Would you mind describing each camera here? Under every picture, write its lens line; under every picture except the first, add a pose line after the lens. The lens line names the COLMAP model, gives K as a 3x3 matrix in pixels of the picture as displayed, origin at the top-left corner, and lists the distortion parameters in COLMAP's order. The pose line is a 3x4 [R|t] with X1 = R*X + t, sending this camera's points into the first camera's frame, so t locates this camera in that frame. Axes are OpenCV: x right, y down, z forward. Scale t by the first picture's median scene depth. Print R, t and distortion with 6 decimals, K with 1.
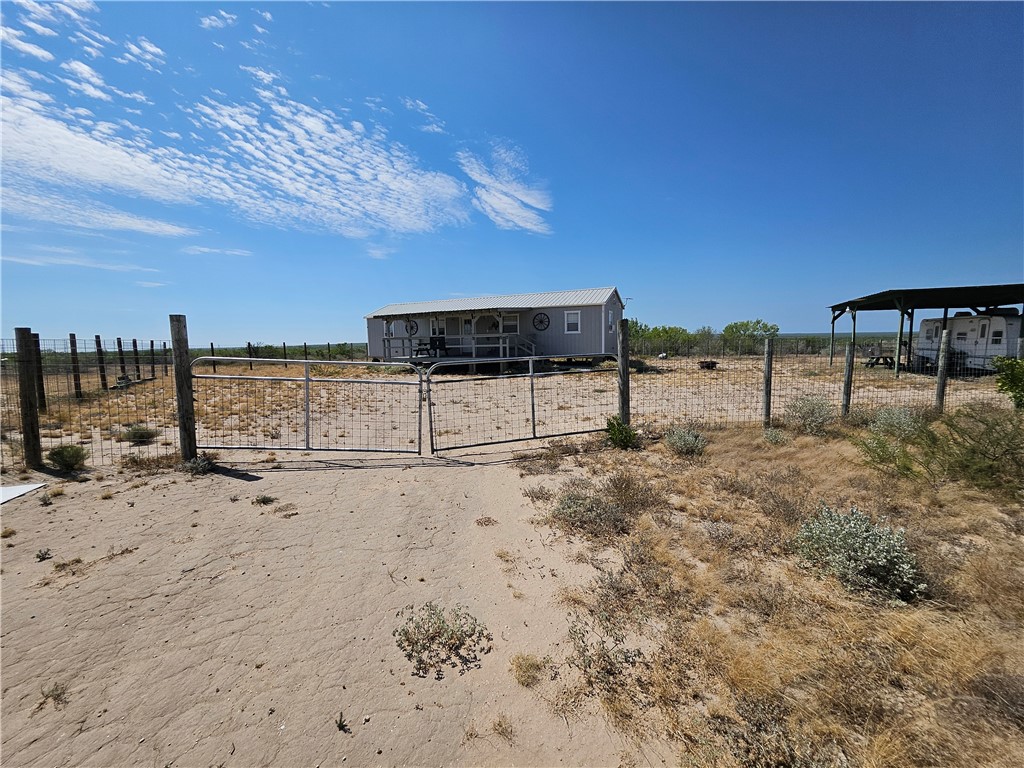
lens RADIAL K [[415.7, 0, 515.9], [0, 415.7, 381.5], [0, 0, 1]] dist [-0.003447, 0.004833]
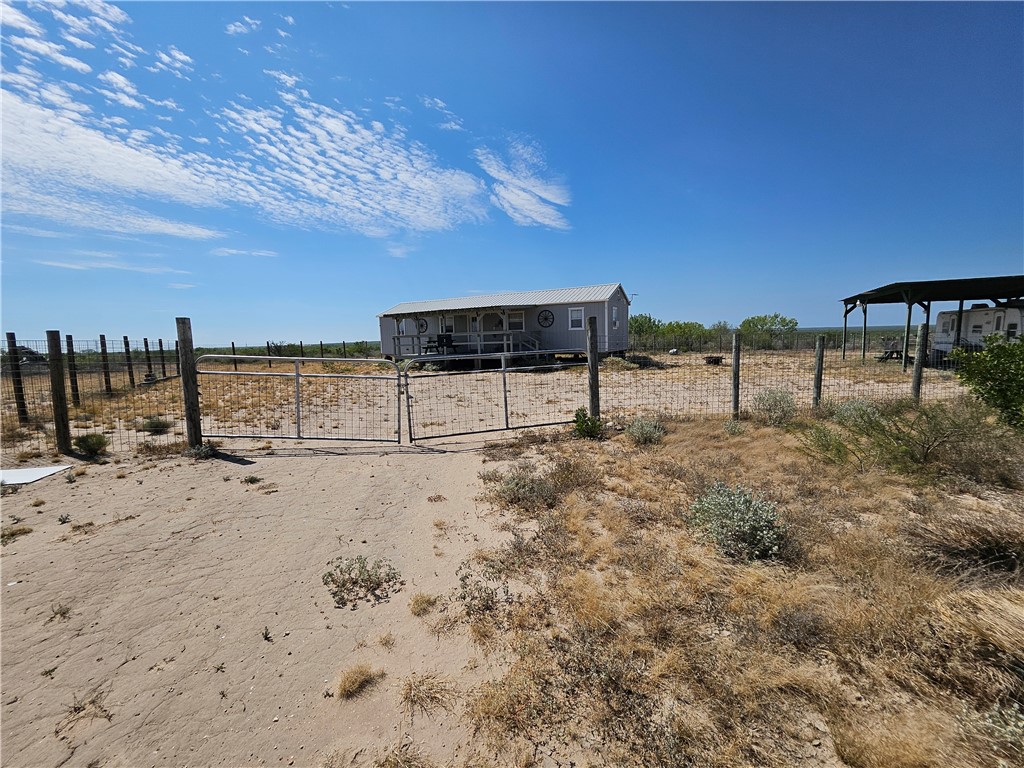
lens RADIAL K [[415.7, 0, 516.2], [0, 415.7, 383.3], [0, 0, 1]] dist [-0.003447, 0.004833]
pose [[0.998905, -0.003476, -0.046646, 0.053296], [0.004048, 0.999918, 0.012172, 0.002415], [0.046600, -0.012348, 0.998837, -0.032124]]
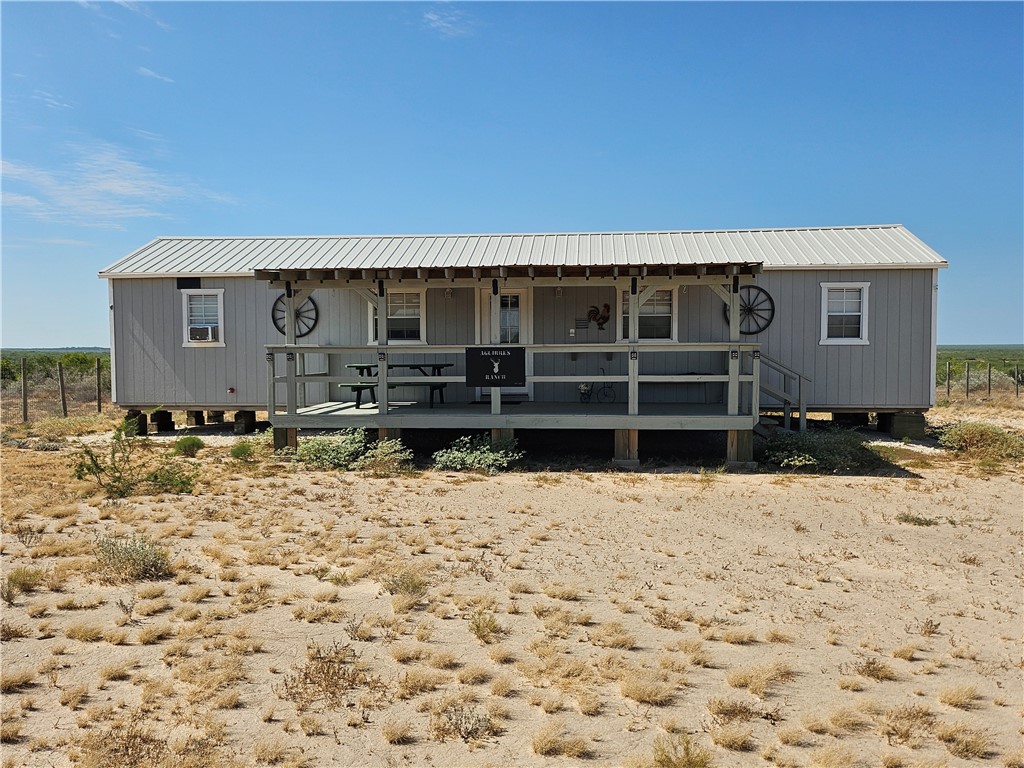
lens RADIAL K [[852.2, 0, 510.5], [0, 852.2, 388.9], [0, 0, 1]] dist [0.053402, -0.035107]
pose [[0.936747, -0.000110, 0.350007, -0.590307], [0.018591, 0.998604, -0.049443, -0.066013], [-0.349513, 0.052823, 0.935441, 0.589104]]
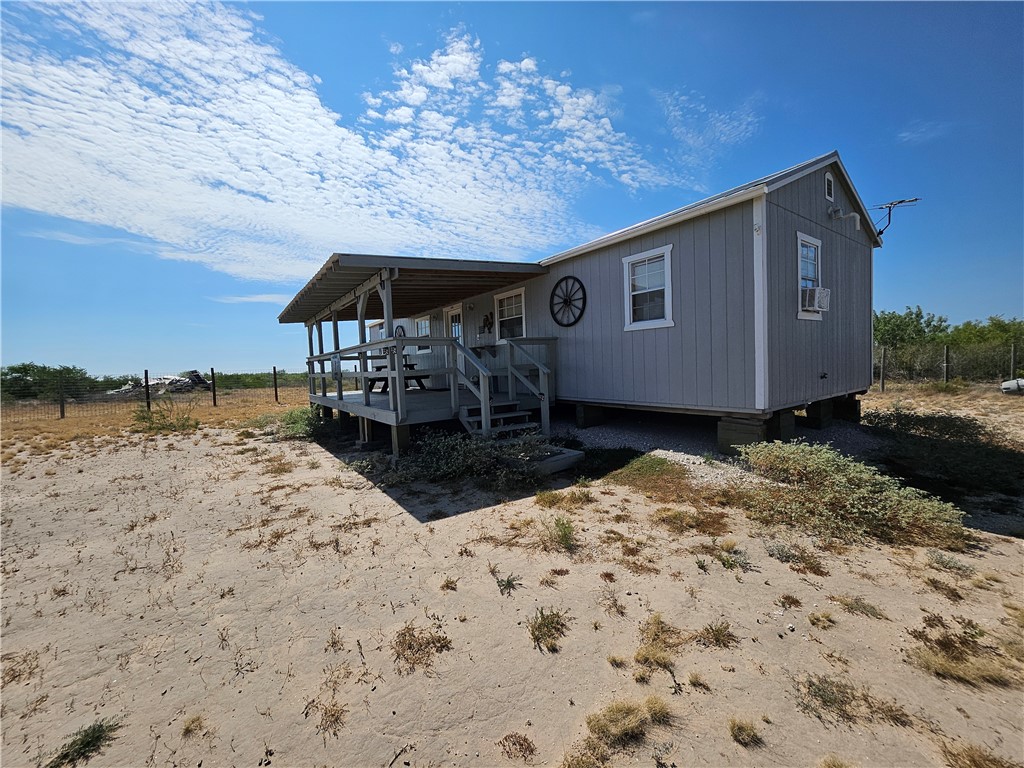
lens RADIAL K [[415.7, 0, 510.3], [0, 415.7, 382.1], [0, 0, 1]] dist [-0.003447, 0.004833]
pose [[0.883537, 0.002023, -0.468356, 0.277924], [-0.021092, 0.999148, -0.035474, -0.095486], [0.467885, 0.041221, 0.882827, 1.022969]]
